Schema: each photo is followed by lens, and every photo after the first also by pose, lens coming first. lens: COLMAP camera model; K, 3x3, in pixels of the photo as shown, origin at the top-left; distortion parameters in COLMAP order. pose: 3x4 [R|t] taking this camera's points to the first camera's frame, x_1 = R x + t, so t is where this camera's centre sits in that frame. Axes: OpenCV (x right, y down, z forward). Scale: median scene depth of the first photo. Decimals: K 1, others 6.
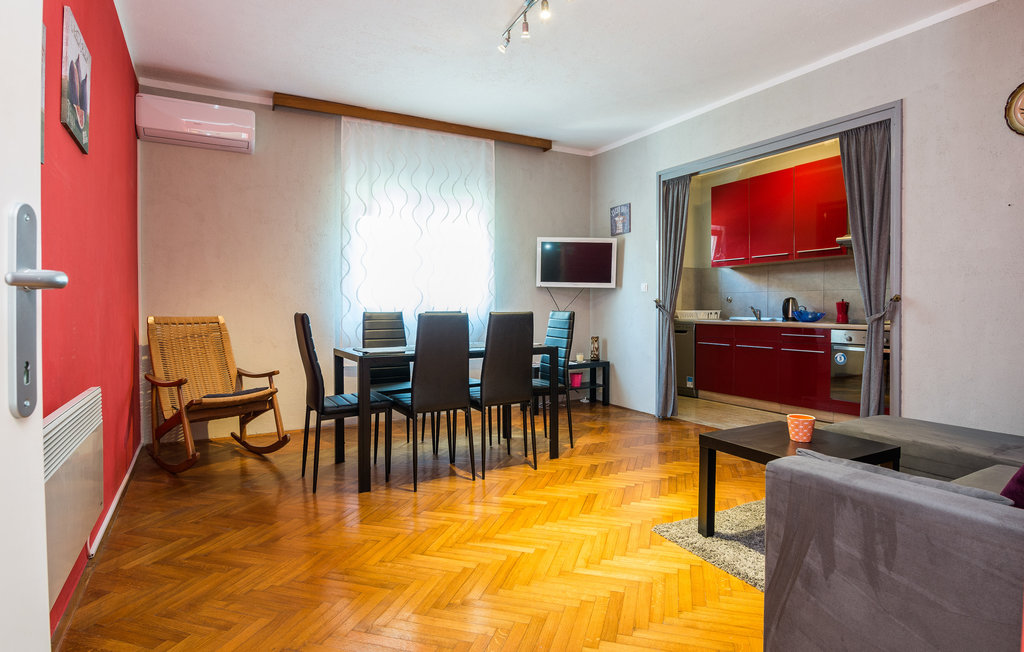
lens RADIAL K [[543.8, 0, 513.2], [0, 543.8, 306.4], [0, 0, 1]] dist [-0.001425, -0.000555]
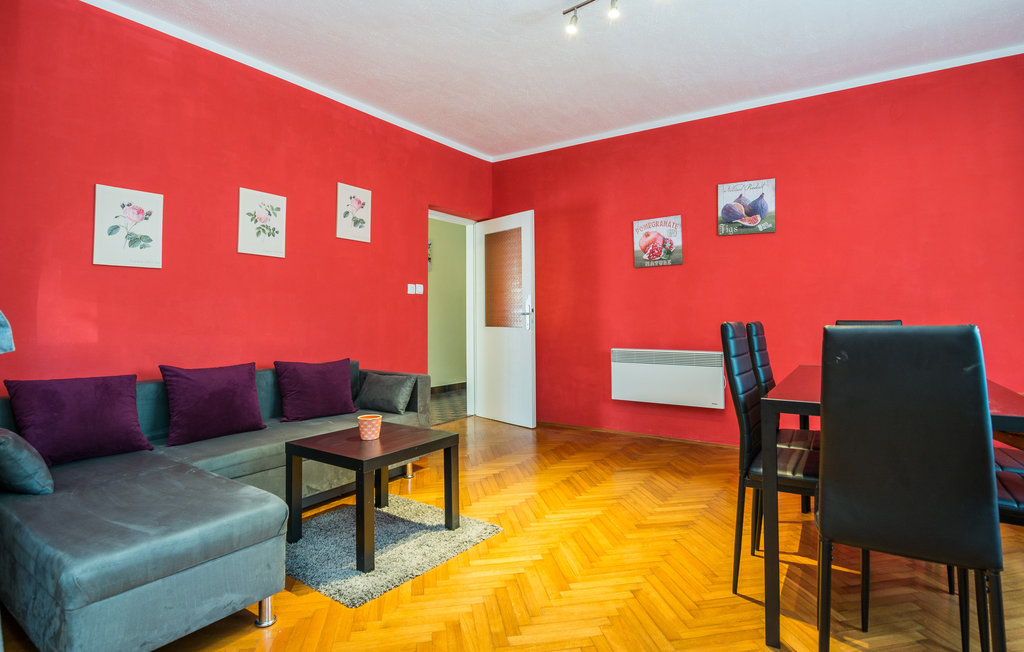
lens RADIAL K [[543.8, 0, 513.2], [0, 543.8, 306.4], [0, 0, 1]] dist [-0.001425, -0.000555]
pose [[-0.897570, -0.001974, -0.440867, 0.606932], [0.006638, 0.999816, -0.017992, 0.007360], [0.440822, -0.019075, -0.897392, 1.706029]]
